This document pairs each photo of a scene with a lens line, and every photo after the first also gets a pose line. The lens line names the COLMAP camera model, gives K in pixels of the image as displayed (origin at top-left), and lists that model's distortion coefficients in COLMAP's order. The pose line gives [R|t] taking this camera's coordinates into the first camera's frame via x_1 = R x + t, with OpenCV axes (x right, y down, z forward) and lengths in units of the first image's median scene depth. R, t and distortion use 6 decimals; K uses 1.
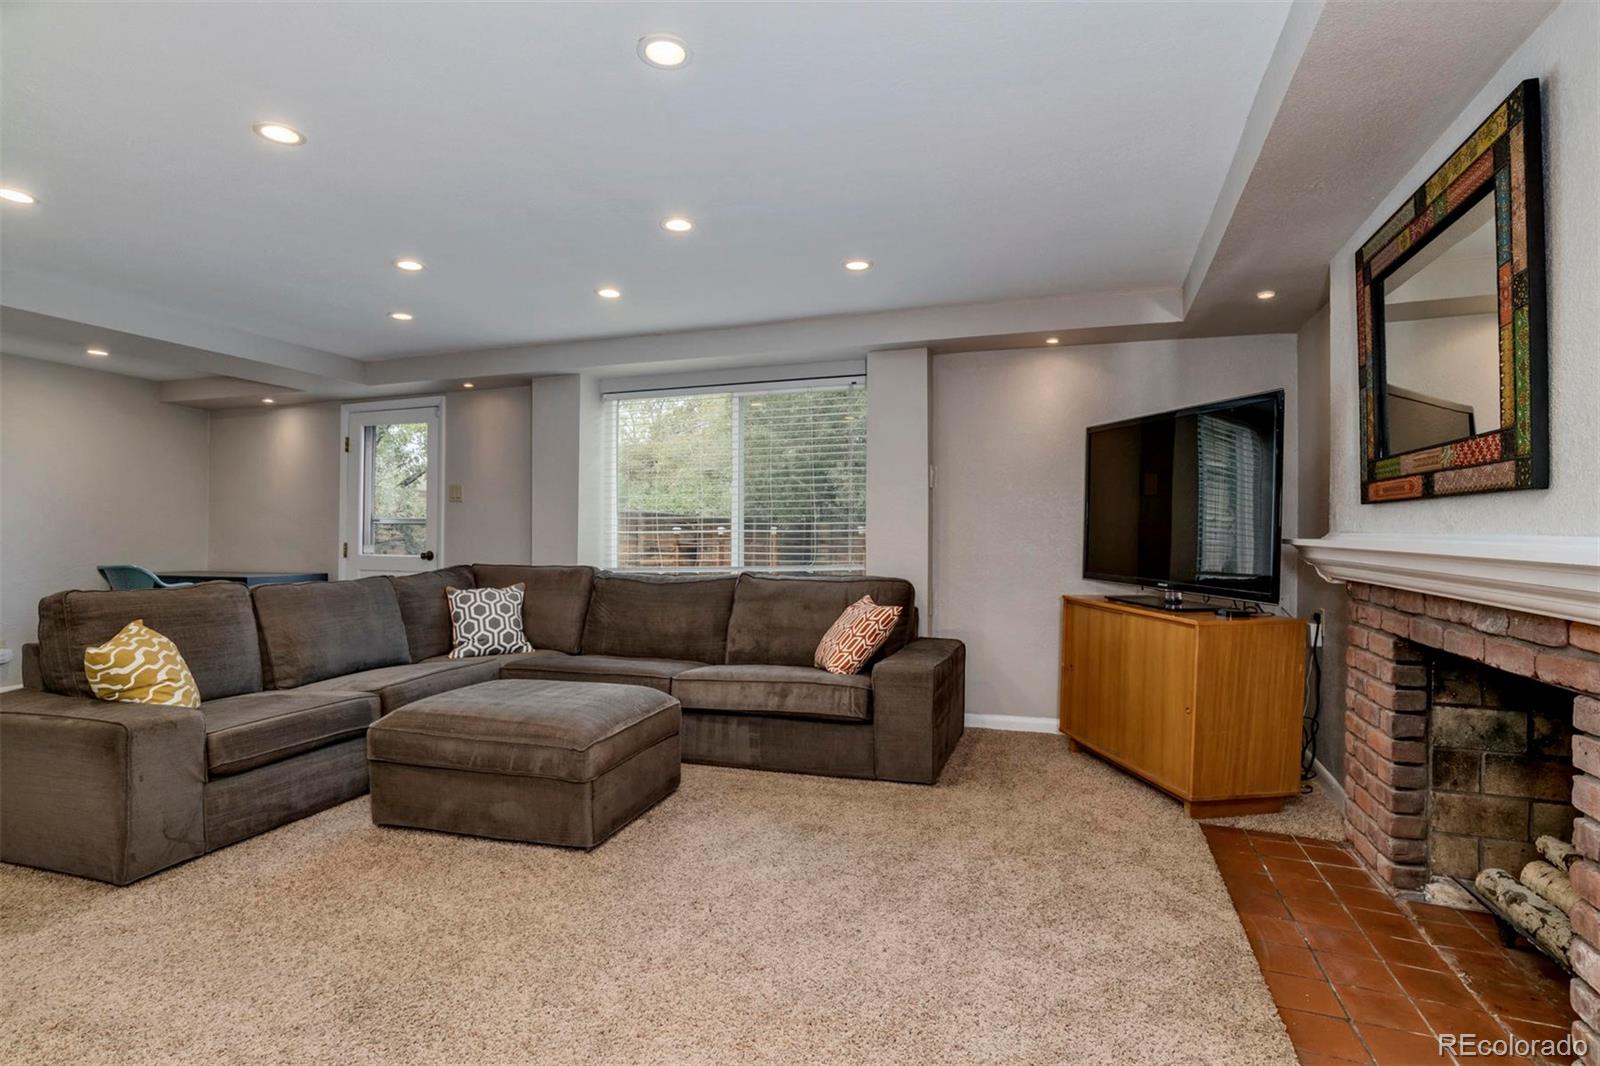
lens RADIAL K [[821.9, 0, 799.0], [0, 821.9, 521.9], [0, 0, 1]] dist [-0.047912, 0.029575]
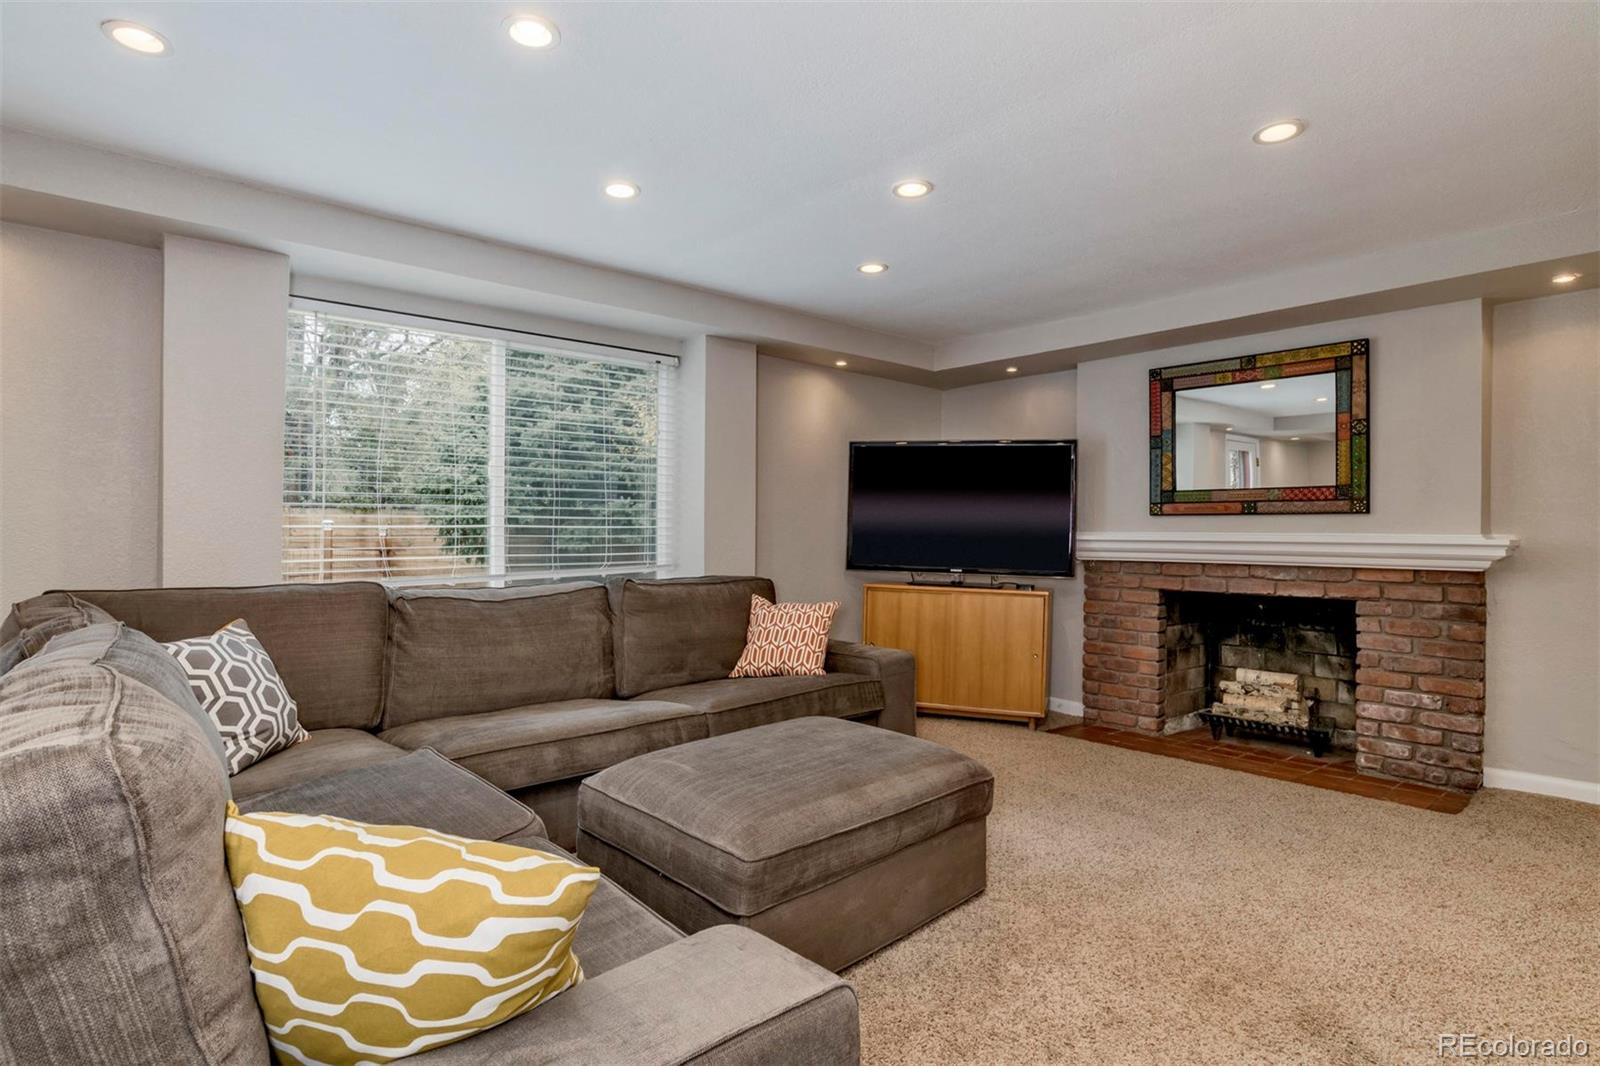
lens RADIAL K [[816.2, 0, 800.0], [0, 816.2, 533.0], [0, 0, 1]] dist [-0.048628, -0.000136]
pose [[0.483643, 0.004224, 0.875255, -0.694399], [-0.015901, 0.999866, 0.003961, 0.011878], [-0.875121, -0.015833, 0.483645, 0.479274]]
